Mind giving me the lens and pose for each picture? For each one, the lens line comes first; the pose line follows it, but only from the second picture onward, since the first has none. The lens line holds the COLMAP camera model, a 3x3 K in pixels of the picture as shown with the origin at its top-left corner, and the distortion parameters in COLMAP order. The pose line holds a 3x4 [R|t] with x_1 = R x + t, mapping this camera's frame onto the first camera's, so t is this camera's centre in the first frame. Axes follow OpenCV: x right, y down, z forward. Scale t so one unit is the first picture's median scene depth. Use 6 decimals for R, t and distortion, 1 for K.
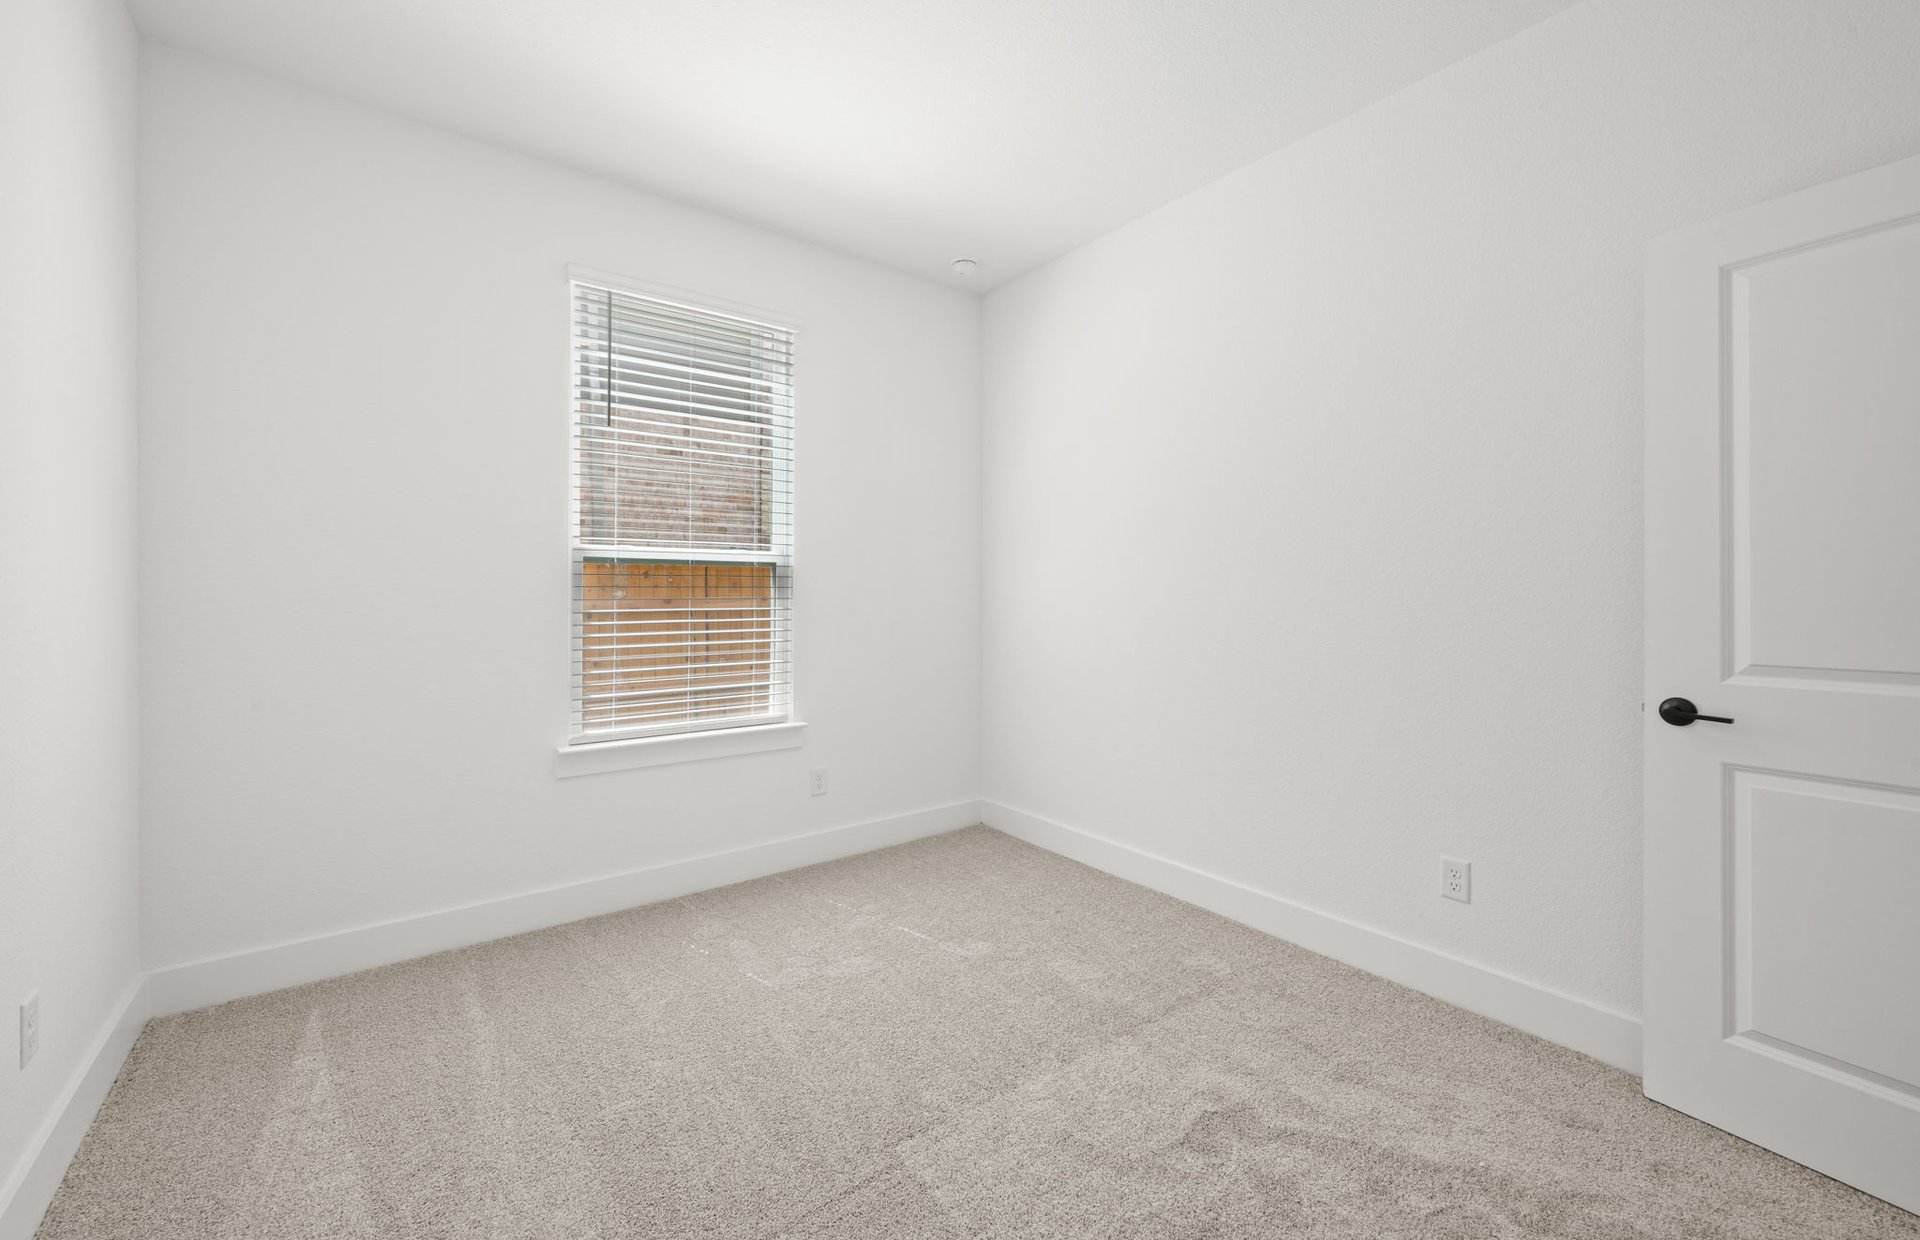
lens RADIAL K [[746.0, 0, 961.4], [0, 746.0, 602.5], [0, 0, 1]] dist [0.000443, 0.000066]
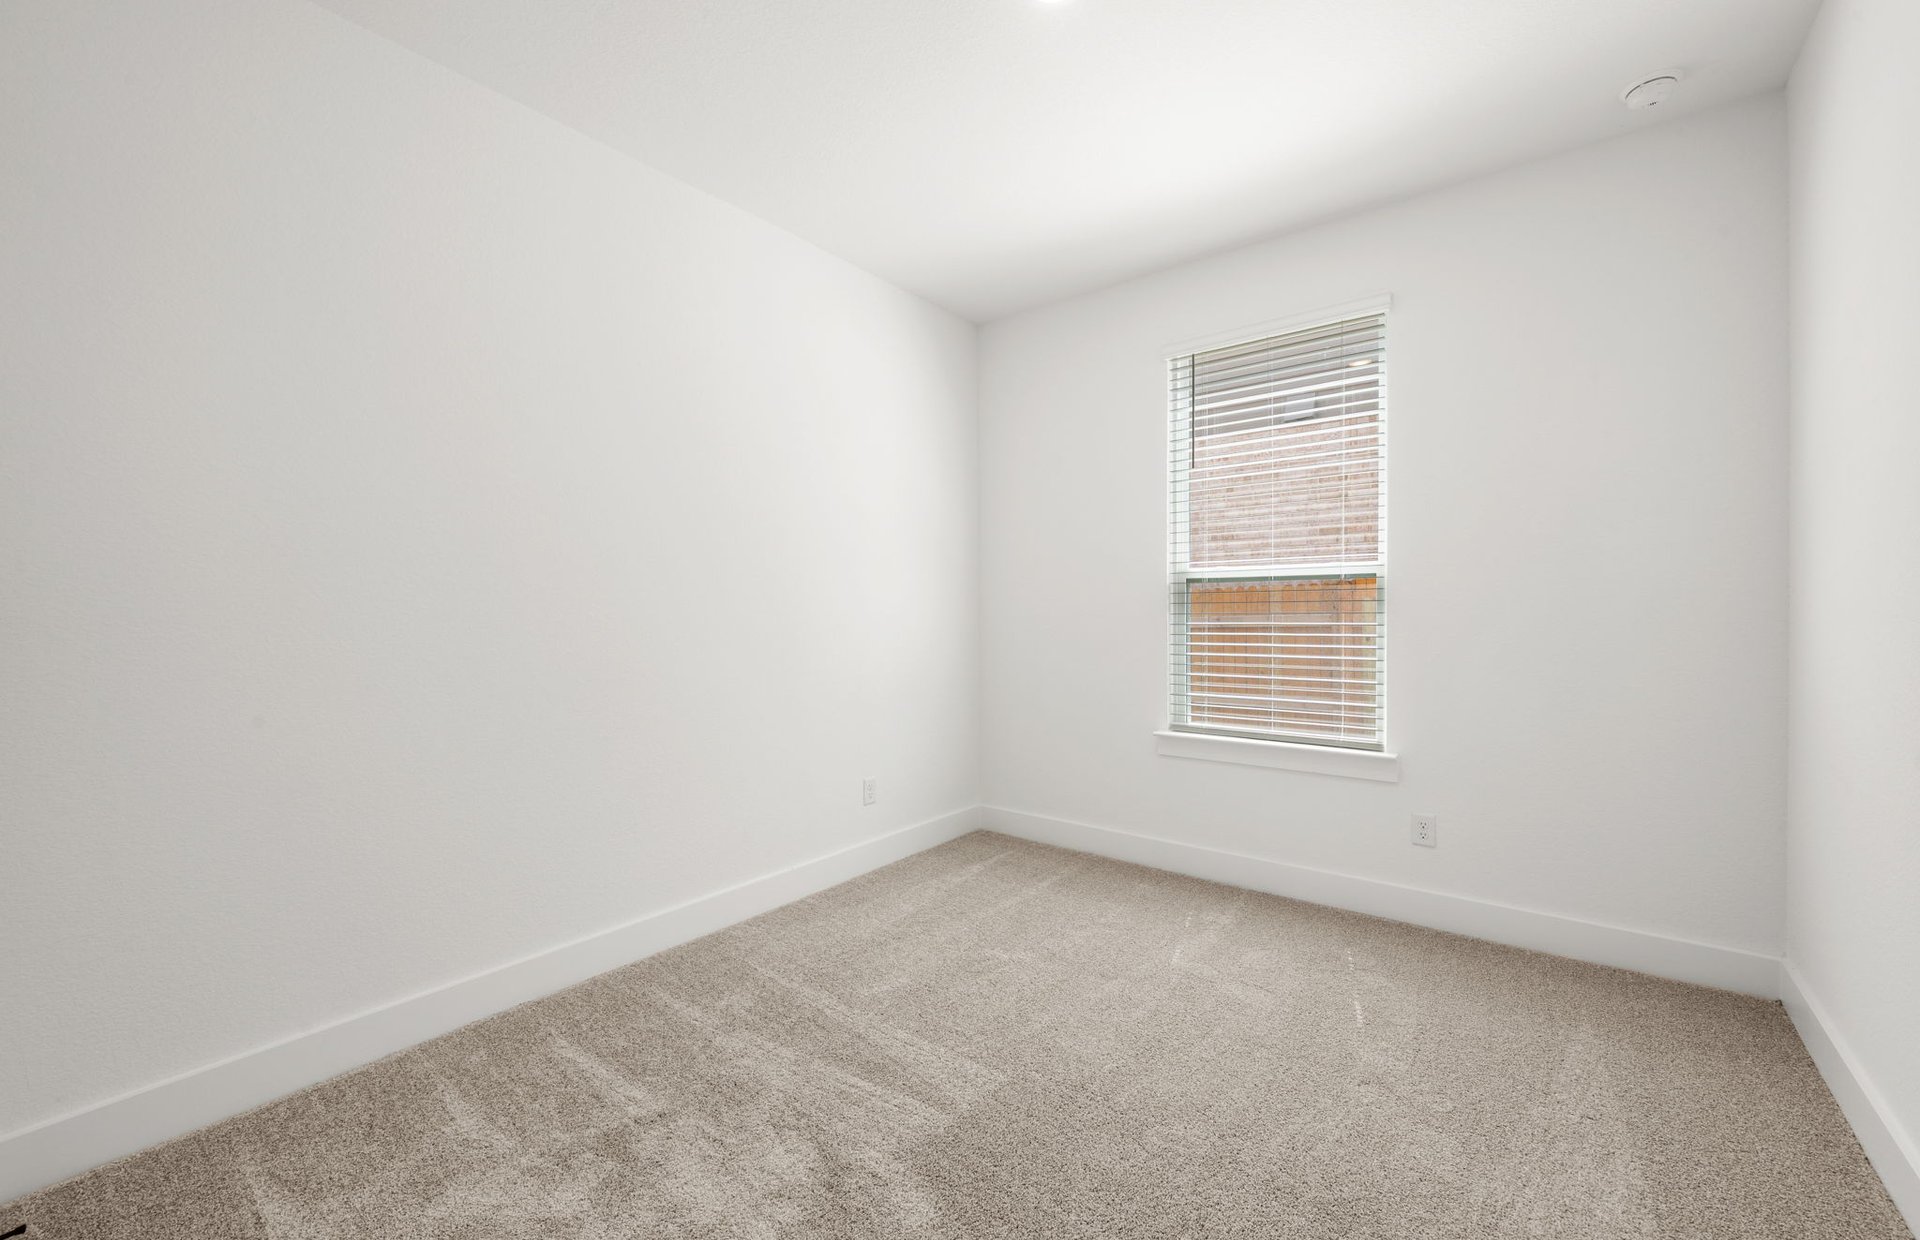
lens RADIAL K [[756.1, 0, 960.0], [0, 756.1, 620.0], [0, 0, 1]] dist [-0.001303, 0.000143]
pose [[0.251722, 0.013835, -0.967701, 0.551075], [-0.000257, 0.999899, 0.014228, -0.010315], [0.967799, -0.003333, 0.251700, 0.305771]]
